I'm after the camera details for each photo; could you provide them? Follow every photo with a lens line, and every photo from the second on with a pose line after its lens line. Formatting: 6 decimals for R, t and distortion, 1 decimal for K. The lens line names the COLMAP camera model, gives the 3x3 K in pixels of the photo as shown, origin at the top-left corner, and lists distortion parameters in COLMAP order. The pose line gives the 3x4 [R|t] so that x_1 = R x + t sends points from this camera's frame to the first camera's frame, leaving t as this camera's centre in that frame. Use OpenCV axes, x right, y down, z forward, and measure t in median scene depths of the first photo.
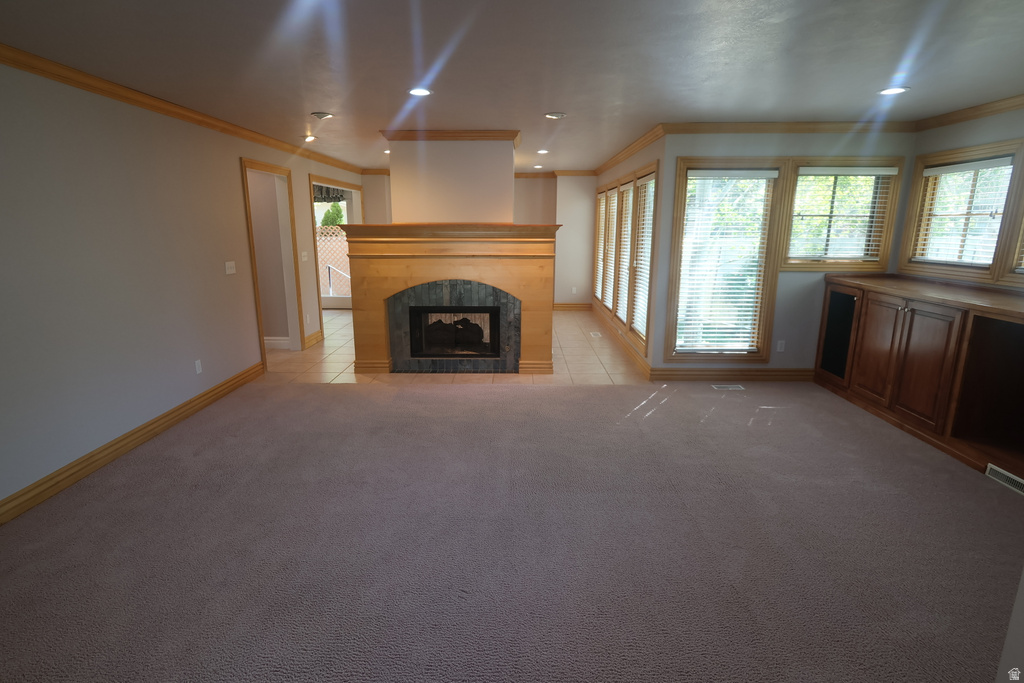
lens RADIAL K [[527.7, 0, 510.7], [0, 527.7, 342.6], [0, 0, 1]] dist [-0.000323, 0.004340]
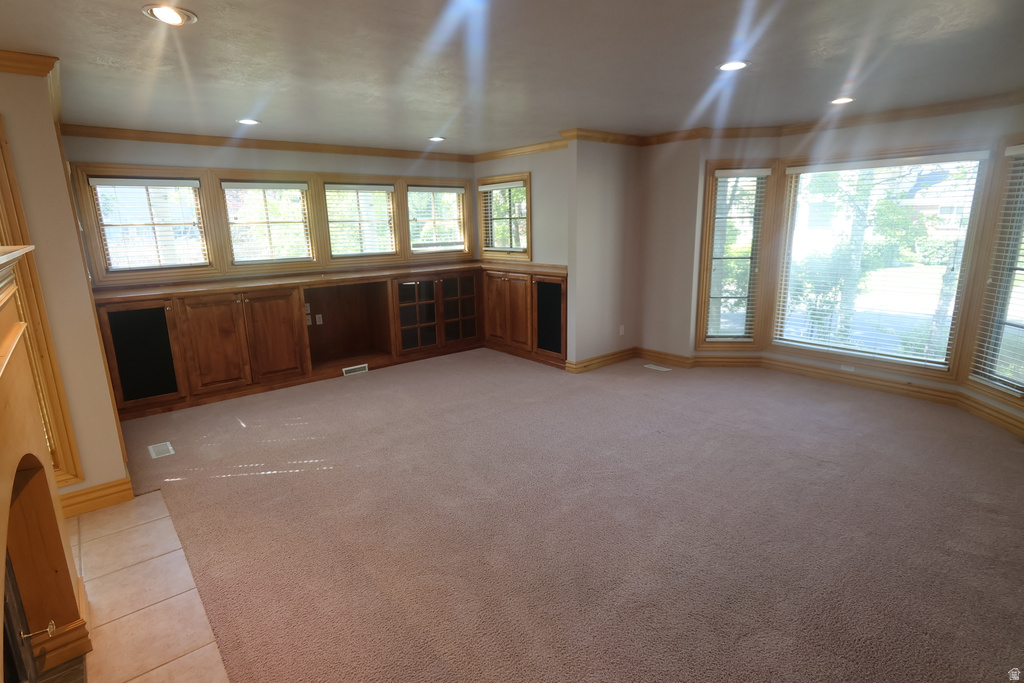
lens RADIAL K [[527.7, 0, 517.5], [0, 527.7, 342.1], [0, 0, 1]] dist [-0.000323, 0.004340]
pose [[-0.654072, -0.164469, 0.738336, -0.466805], [0.182331, 0.913018, 0.364903, -0.244047], [-0.734129, 0.373294, -0.567192, 1.006192]]
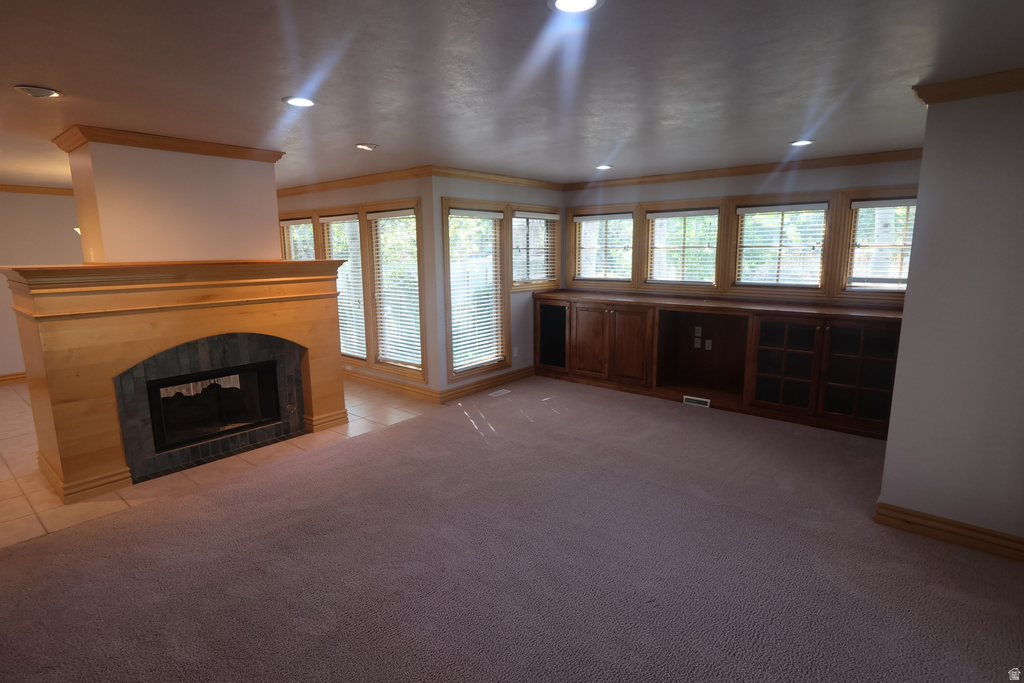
lens RADIAL K [[527.7, 0, 512.6], [0, 527.7, 344.5], [0, 0, 1]] dist [-0.000323, 0.004340]
pose [[0.632676, -0.146487, 0.760436, -0.456512], [0.181177, 0.982694, 0.038563, -0.062567], [-0.752925, 0.113376, 0.648267, 0.202373]]
